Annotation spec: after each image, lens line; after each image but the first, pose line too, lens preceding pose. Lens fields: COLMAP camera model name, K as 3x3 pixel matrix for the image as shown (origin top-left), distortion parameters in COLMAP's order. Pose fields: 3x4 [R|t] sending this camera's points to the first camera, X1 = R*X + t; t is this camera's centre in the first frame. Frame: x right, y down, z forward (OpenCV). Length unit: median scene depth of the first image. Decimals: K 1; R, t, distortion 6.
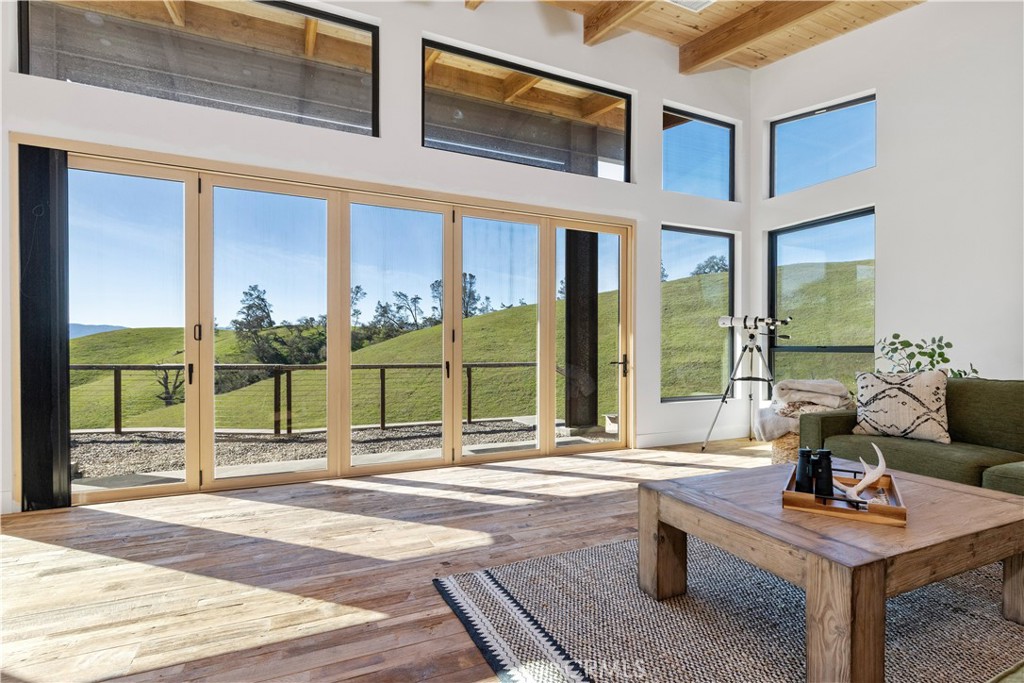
lens RADIAL K [[493.5, 0, 507.7], [0, 493.5, 350.4], [0, 0, 1]] dist [0.003068, 0.000485]
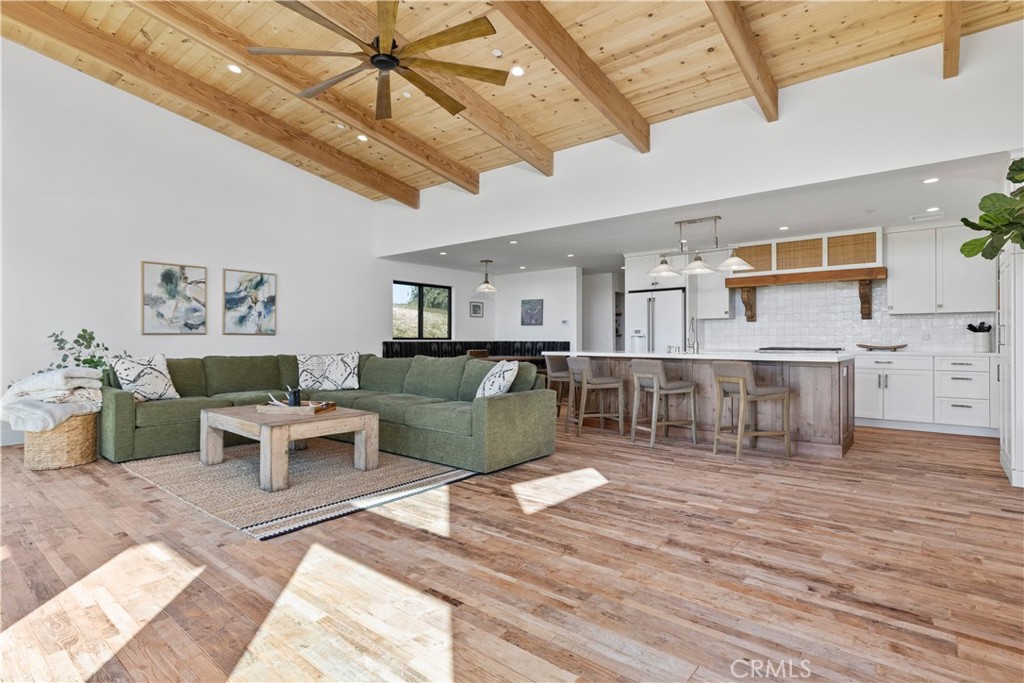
lens RADIAL K [[512.1, 0, 508.3], [0, 512.1, 327.5], [0, 0, 1]] dist [-0.008725, 0.001979]
pose [[-0.437905, 0.018251, 0.898836, -0.577861], [0.004206, 0.999825, -0.018252, -0.006147], [-0.899011, -0.004212, -0.437905, 0.384639]]
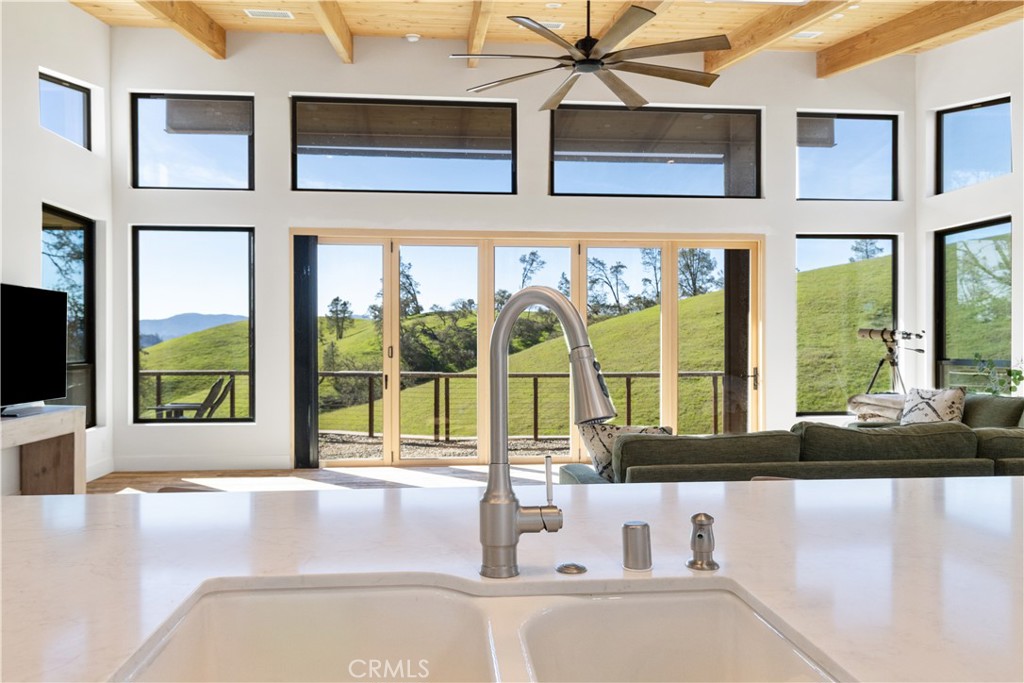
lens RADIAL K [[769.7, 0, 494.8], [0, 769.7, 344.8], [0, 0, 1]] dist [0.002499, 0.003340]
pose [[0.940572, -0.003104, -0.339579, 0.243320], [0.002796, 0.999995, -0.001395, -0.033462], [0.339581, 0.000362, 0.940577, -0.590648]]
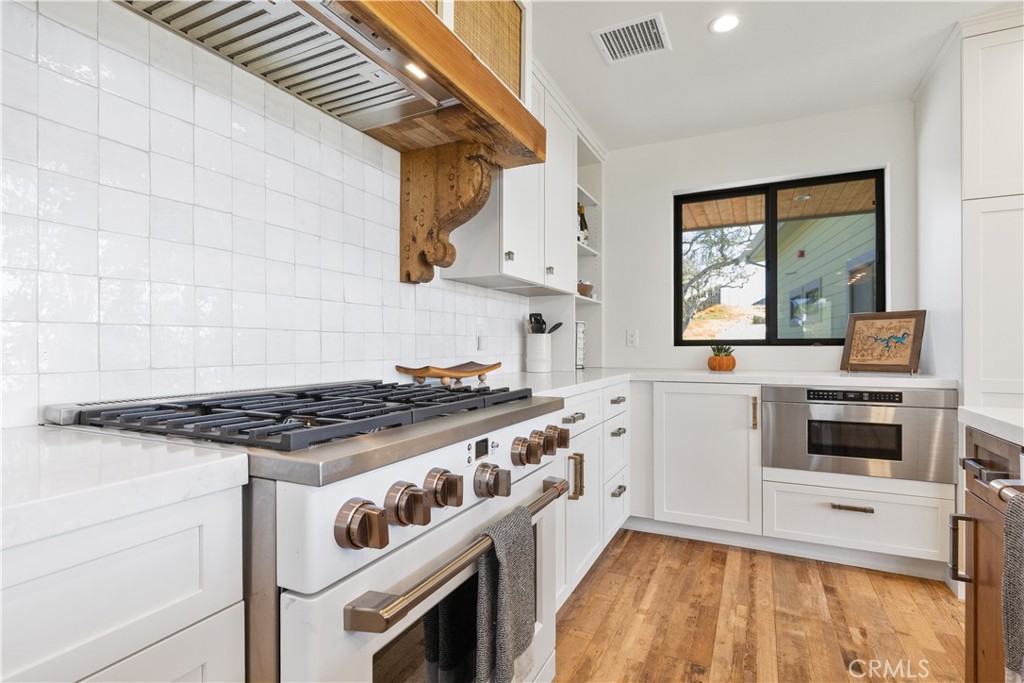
lens RADIAL K [[512.1, 0, 510.6], [0, 512.1, 345.1], [0, 0, 1]] dist [-0.008725, 0.001979]
pose [[-0.775890, -0.003612, -0.630858, 0.289817], [-0.004450, 0.999990, -0.000252, 0.001385], [0.630852, 0.002612, -0.775898, -0.551558]]
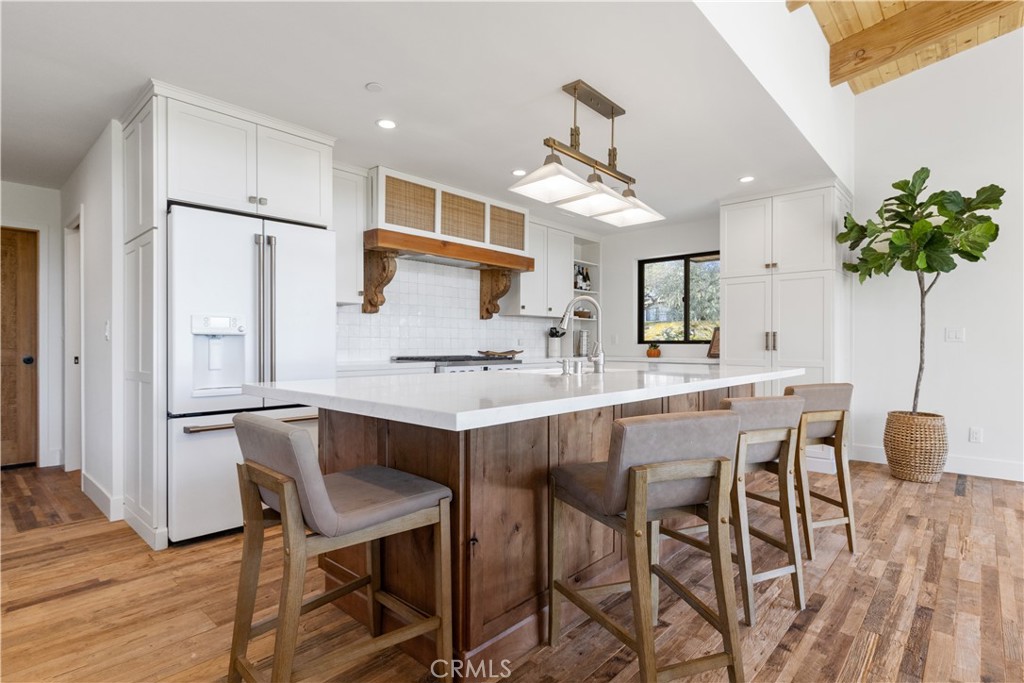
lens RADIAL K [[517.9, 0, 495.9], [0, 517.9, 345.1], [0, 0, 1]] dist [-0.000356, -0.002634]
pose [[-0.927866, -0.004393, -0.372889, 0.455987], [-0.007235, 0.999954, 0.006221, -0.000453], [0.372844, 0.008470, -0.927855, 0.029488]]
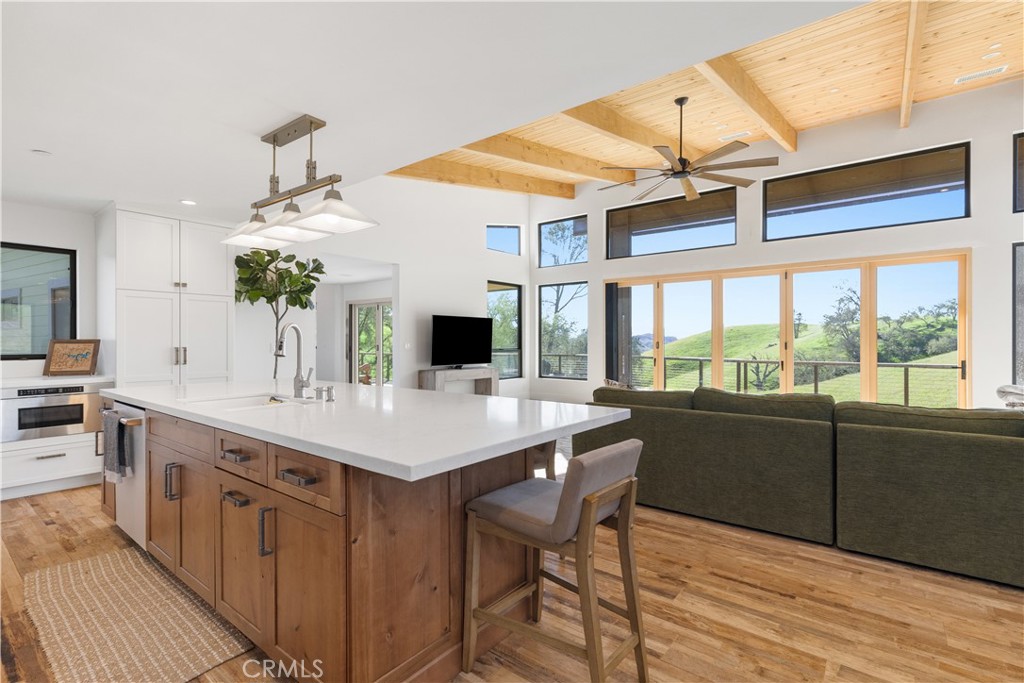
lens RADIAL K [[467.5, 0, 520.4], [0, 467.5, 339.2], [0, 0, 1]] dist [0.006870, -0.002498]
pose [[0.462480, -0.006542, -0.886606, 0.700572], [-0.002034, 0.999962, -0.008439, -0.026914], [0.886628, 0.005706, 0.462449, -0.419891]]
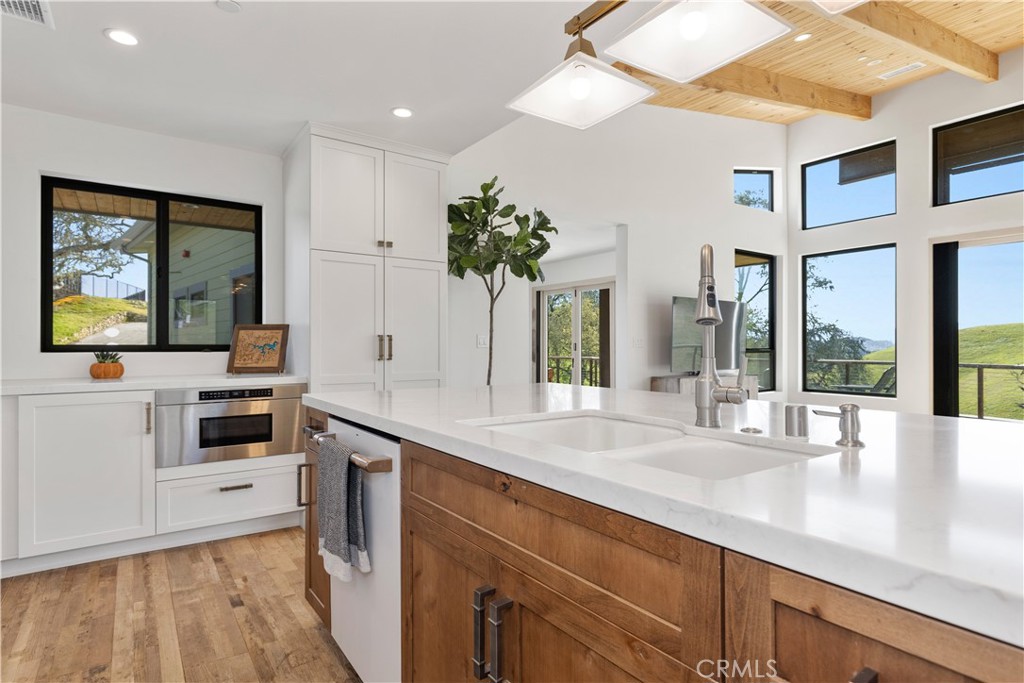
lens RADIAL K [[517.9, 0, 500.5], [0, 517.9, 344.1], [0, 0, 1]] dist [-0.000356, -0.002634]
pose [[0.174889, -0.010012, -0.984537, 0.358274], [-0.003027, 0.999938, -0.010707, -0.002885], [0.984583, 0.004853, 0.174848, -0.532259]]
